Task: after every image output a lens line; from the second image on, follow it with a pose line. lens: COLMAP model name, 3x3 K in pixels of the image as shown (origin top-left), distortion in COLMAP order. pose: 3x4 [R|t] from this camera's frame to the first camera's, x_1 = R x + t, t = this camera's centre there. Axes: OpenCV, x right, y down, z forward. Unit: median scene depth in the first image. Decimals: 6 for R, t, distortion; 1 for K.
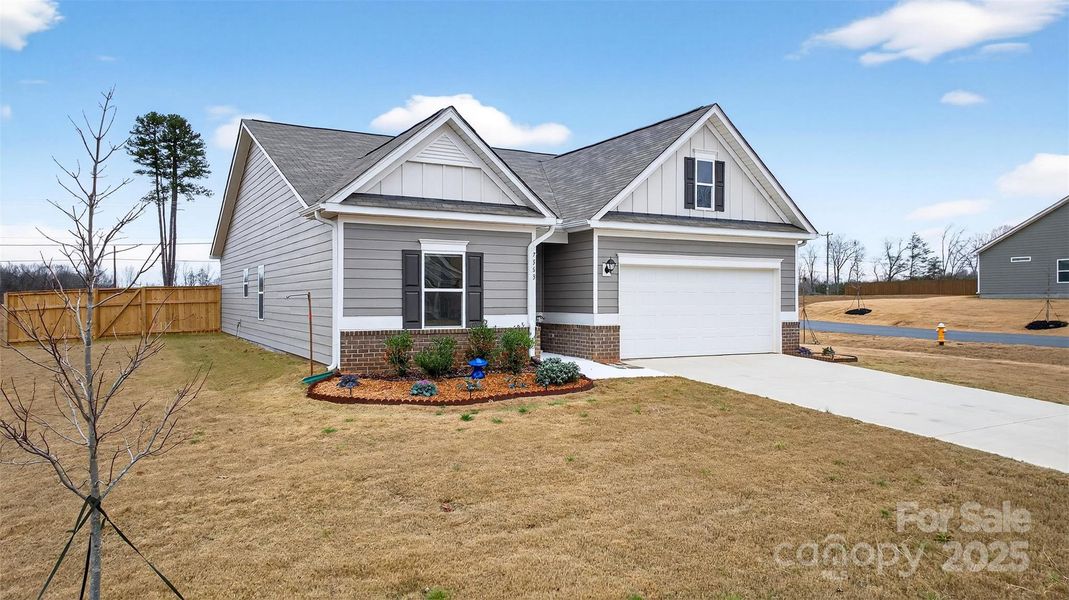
lens RADIAL K [[764.7, 0, 536.1], [0, 764.7, 300.1], [0, 0, 1]] dist [0.028567, -0.002167]
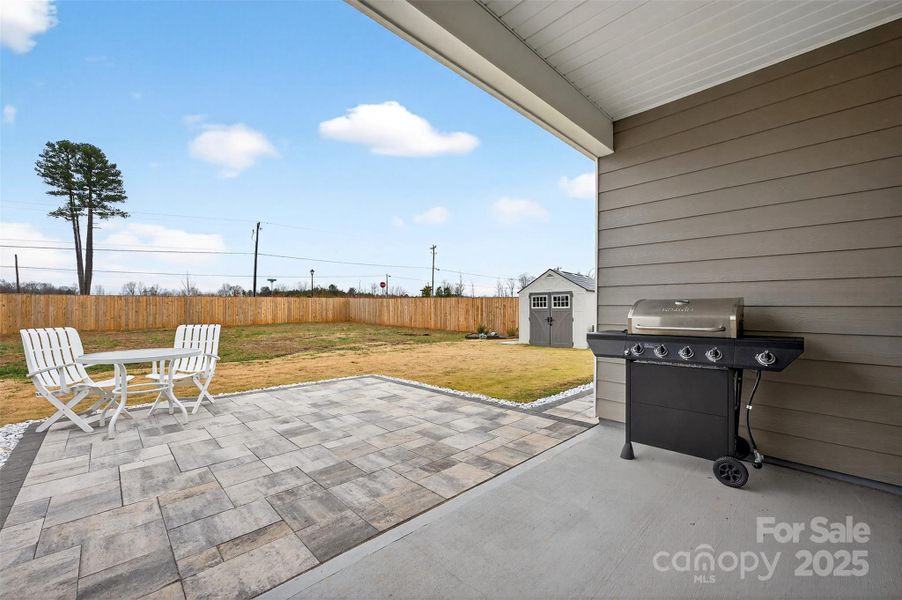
lens RADIAL K [[356.9, 0, 448.3], [0, 356.9, 308.7], [0, 0, 1]] dist [-0.002162, 0.000359]
pose [[0.944549, -0.005716, 0.328320, -0.655749], [-0.001895, 0.999737, 0.022857, -0.024064], [-0.328364, -0.022212, 0.944290, 1.510682]]
